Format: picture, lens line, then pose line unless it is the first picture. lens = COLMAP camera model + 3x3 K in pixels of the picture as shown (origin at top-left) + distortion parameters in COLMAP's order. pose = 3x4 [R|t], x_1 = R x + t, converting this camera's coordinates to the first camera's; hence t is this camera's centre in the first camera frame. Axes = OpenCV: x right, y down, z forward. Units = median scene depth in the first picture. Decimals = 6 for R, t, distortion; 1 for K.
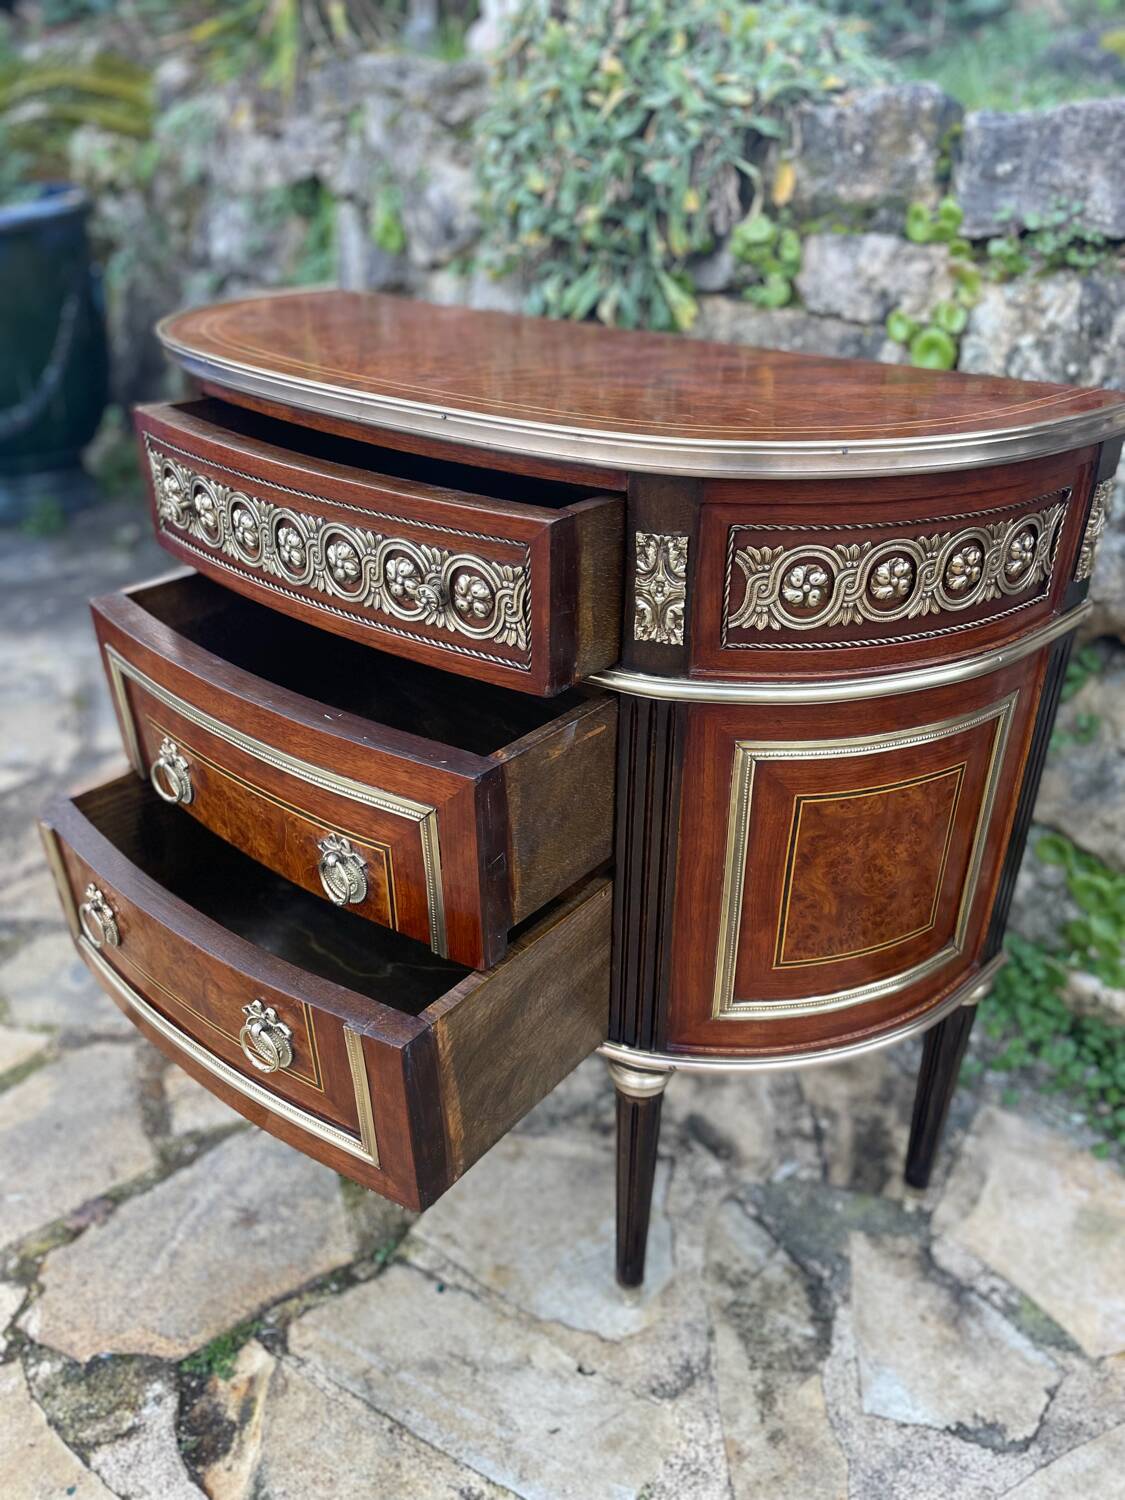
lens RADIAL K [[1155.7, 0, 553.1], [0, 1155.7, 747.8], [0, 0, 1]] dist [0.064243, -0.103874]
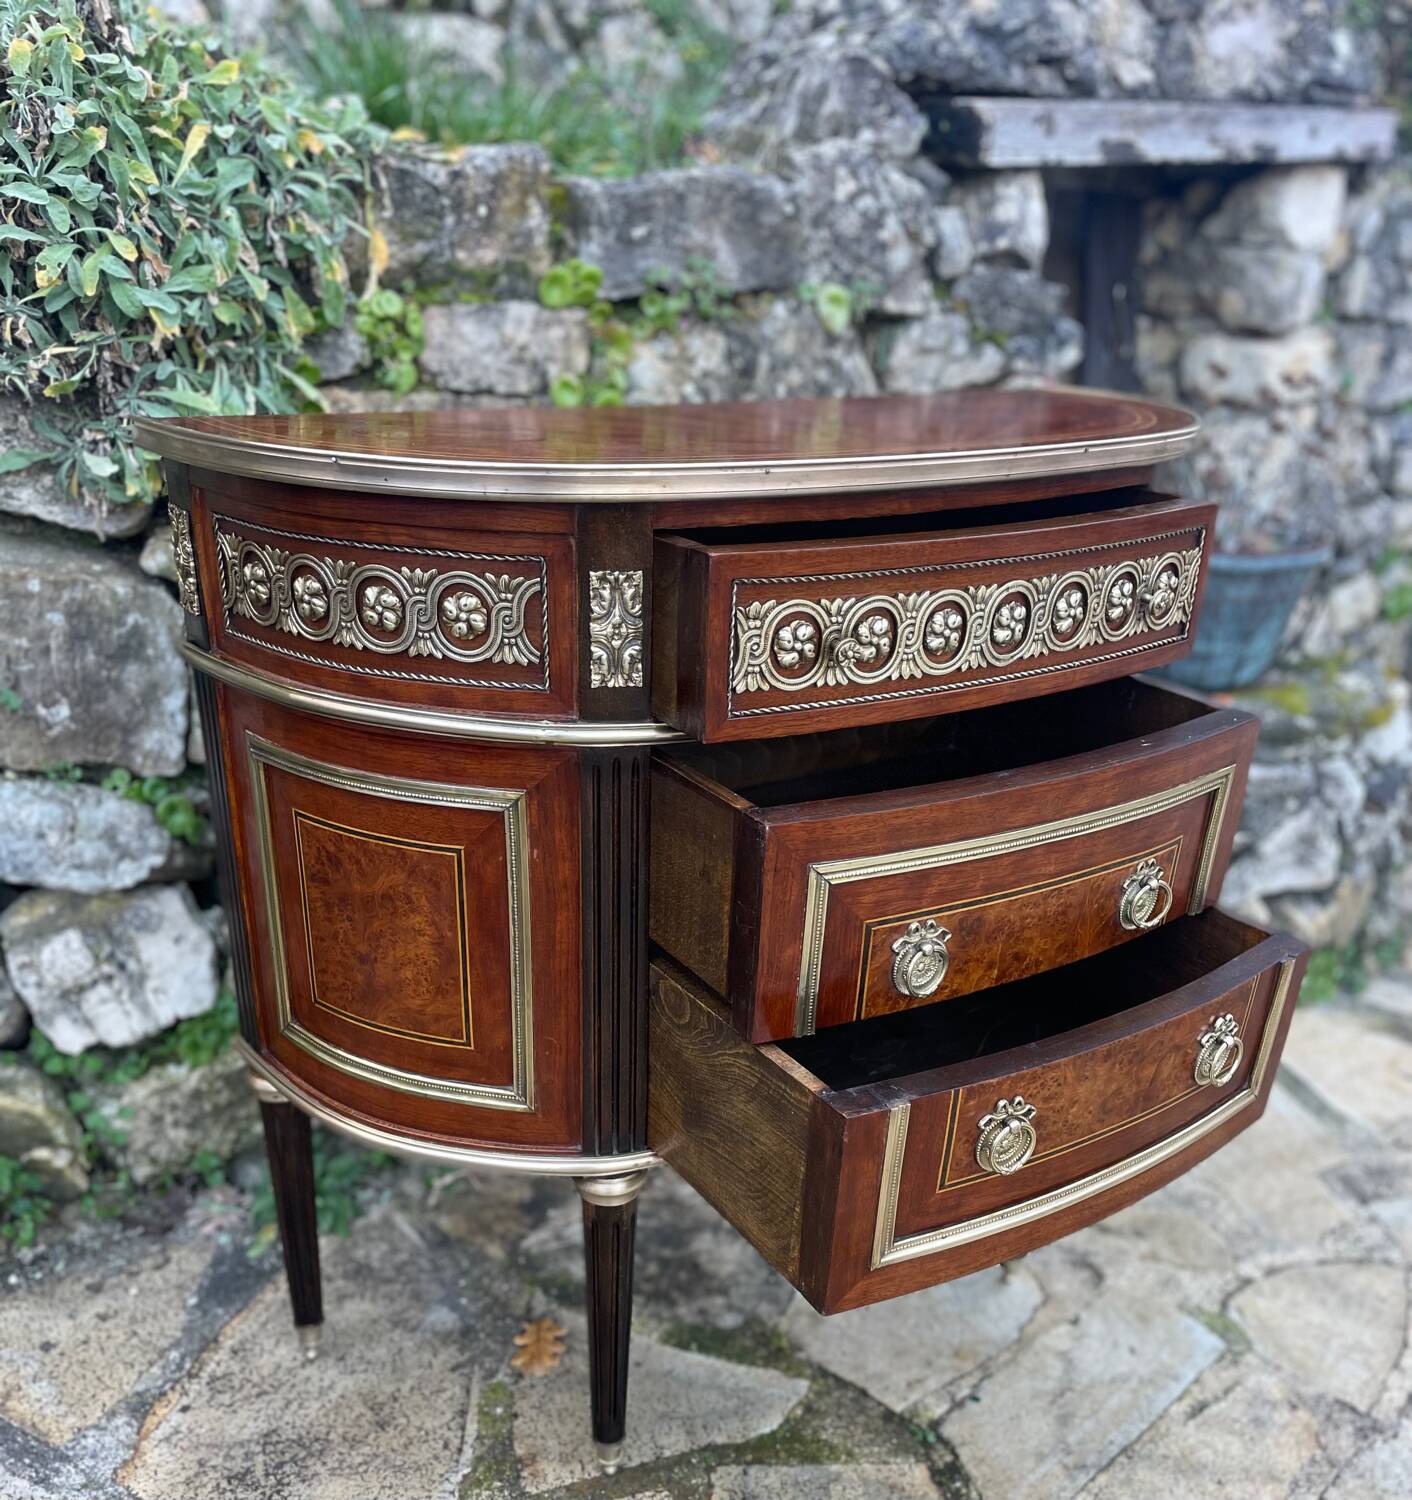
lens RADIAL K [[1465.8, 0, 727.5], [0, 1465.8, 936.3], [0, 0, 1]] dist [0.014381, 0.000000]
pose [[0.248177, -0.411066, 0.877173, -1.015082], [0.429683, 0.858264, 0.280635, -0.275305], [-0.868205, 0.307260, 0.389630, 0.578532]]
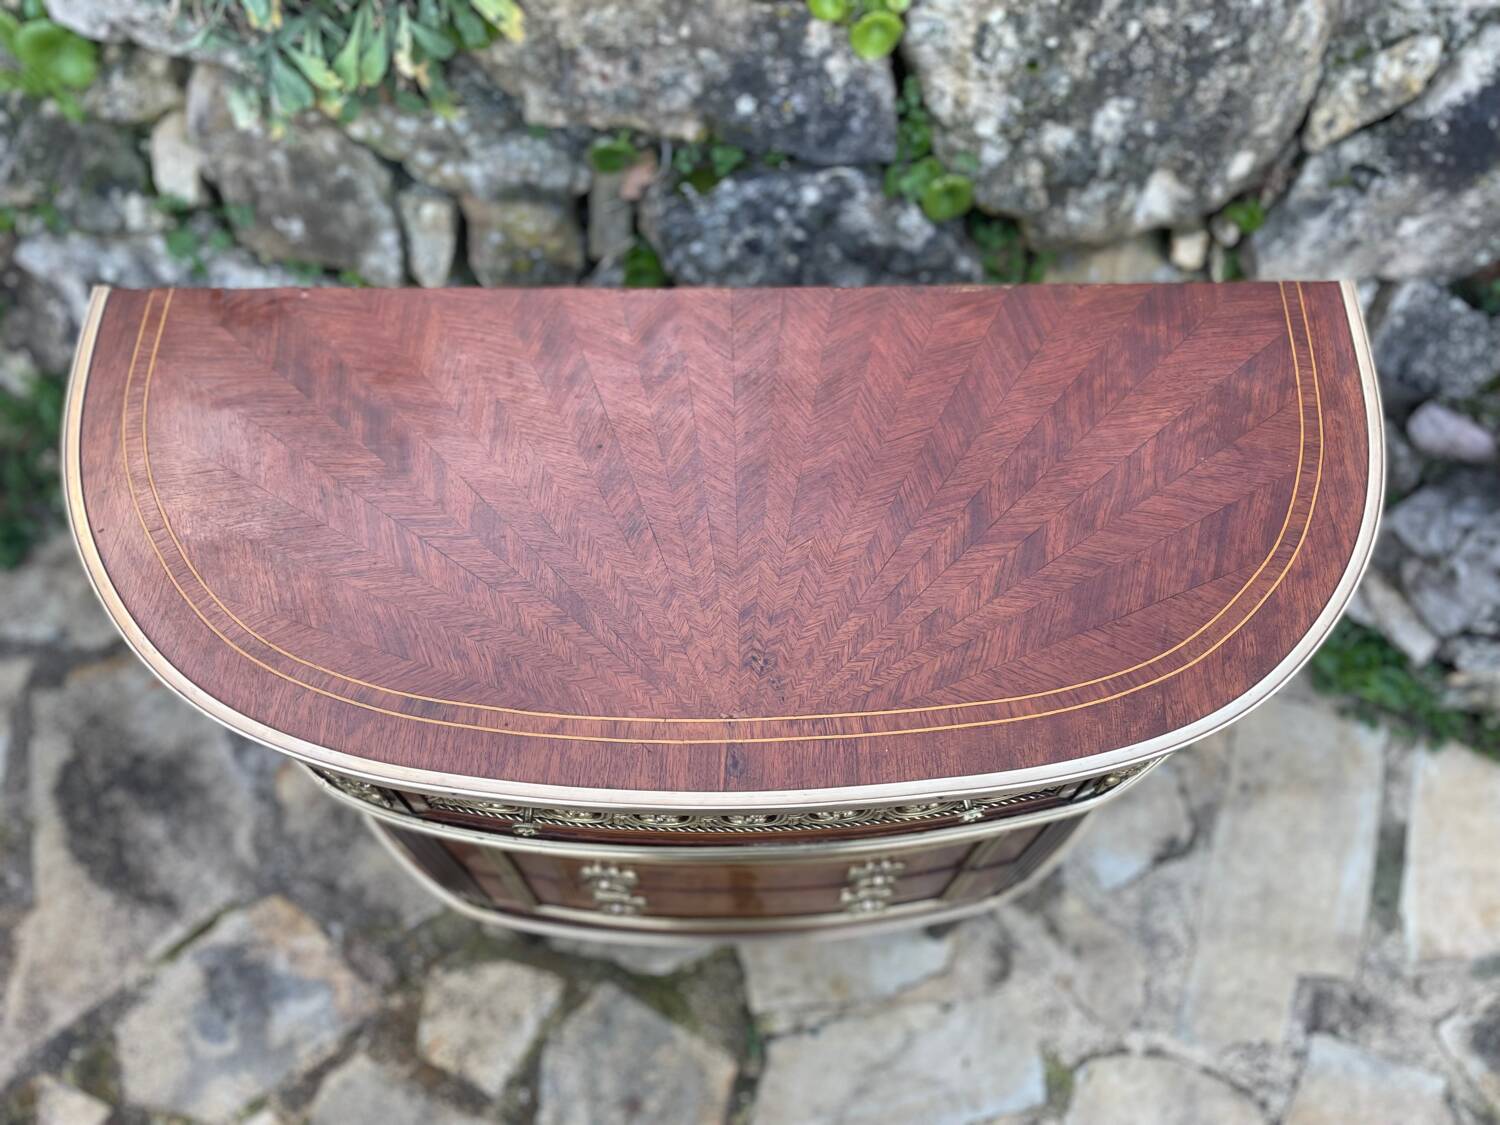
lens RADIAL K [[1155.7, 0, 750.4], [0, 1155.7, 557.2], [0, 0, 1]] dist [0.064243, -0.103874]
pose [[0.741084, -0.588096, 0.323941, -0.239781], [0.304718, 0.724527, 0.618230, -0.640403], [-0.598282, -0.359450, 0.716138, 0.345396]]
